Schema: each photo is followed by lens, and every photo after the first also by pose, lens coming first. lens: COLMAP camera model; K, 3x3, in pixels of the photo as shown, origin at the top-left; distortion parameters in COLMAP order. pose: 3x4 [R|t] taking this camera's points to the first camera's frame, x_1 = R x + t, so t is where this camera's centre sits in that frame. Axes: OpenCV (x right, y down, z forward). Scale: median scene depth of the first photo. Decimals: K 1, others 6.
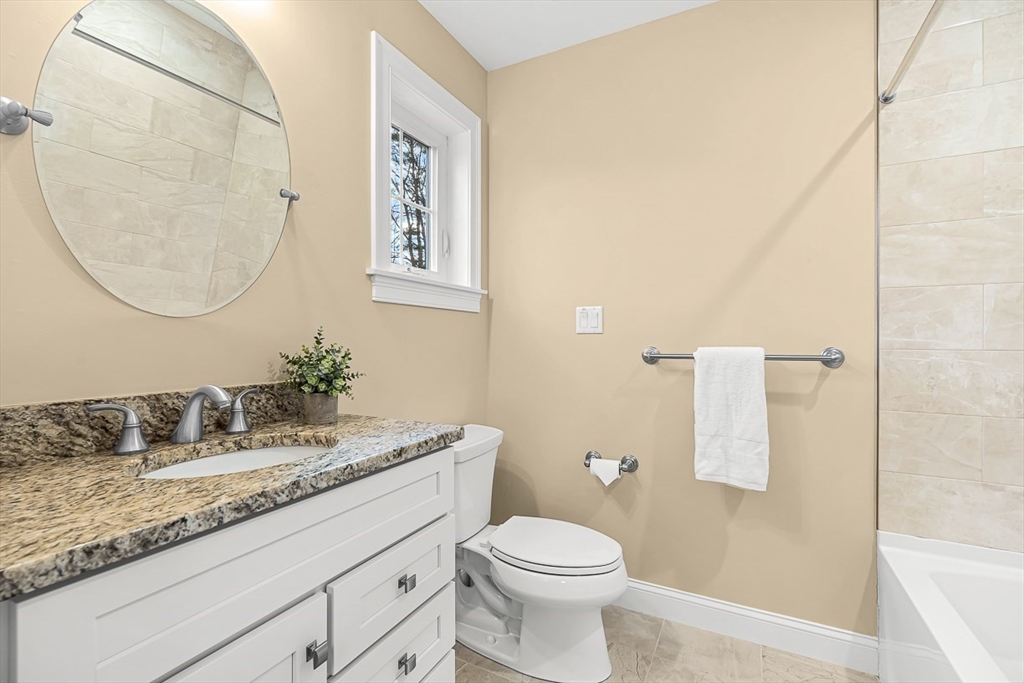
lens RADIAL K [[457.8, 0, 512.0], [0, 457.8, 341.5], [0, 0, 1]] dist [-0.002355, -0.000021]
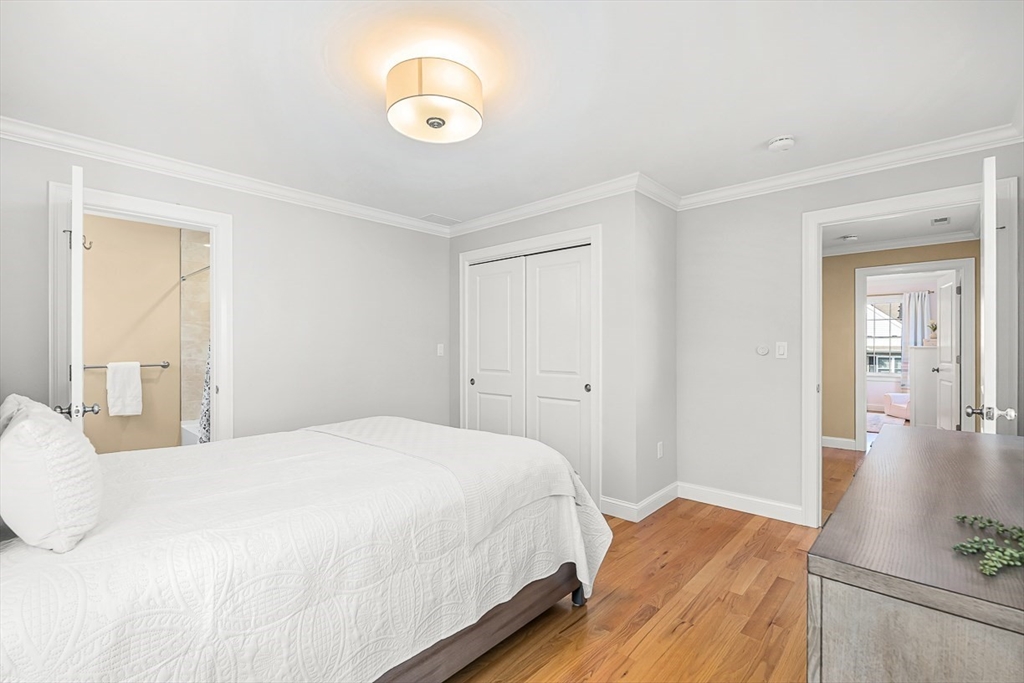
lens RADIAL K [[457.8, 0, 512.0], [0, 457.8, 341.5], [0, 0, 1]] dist [-0.002355, -0.000021]
pose [[0.292911, -0.000413, 0.956140, -1.403152], [0.006320, 0.999979, -0.001504, -0.092395], [-0.956119, 0.006483, 0.292908, -1.920365]]
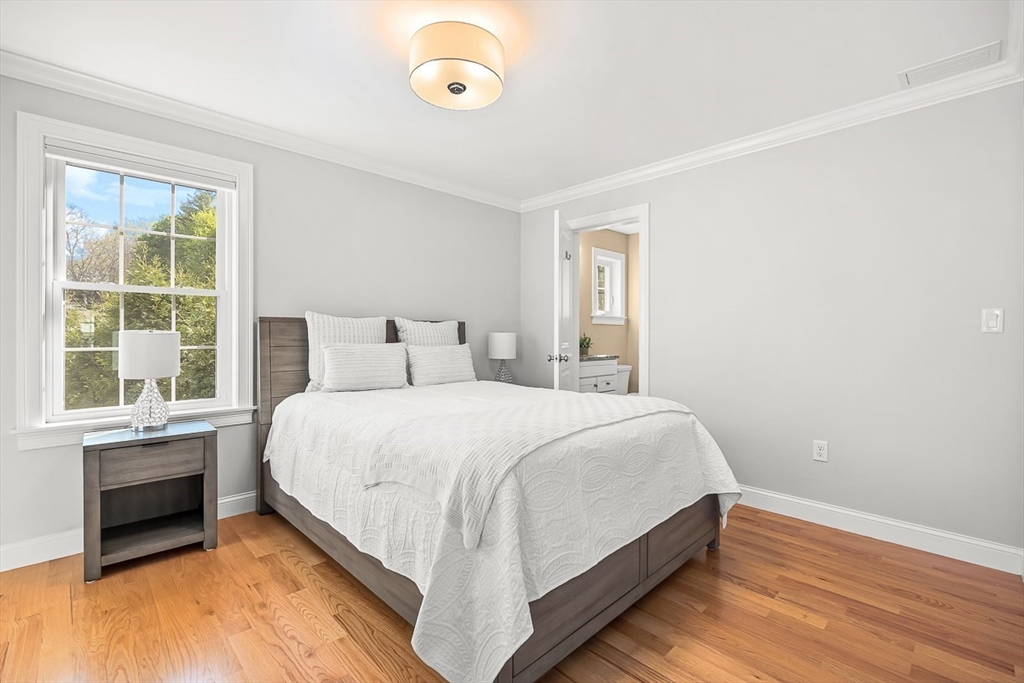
lens RADIAL K [[441.9, 0, 510.9], [0, 441.9, 334.3], [0, 0, 1]] dist [-0.000779, -0.000027]
pose [[0.945684, 0.001810, -0.325081, 0.207515], [-0.003239, 0.999987, -0.003854, 0.006008], [0.325070, 0.004698, 0.945678, -2.423939]]
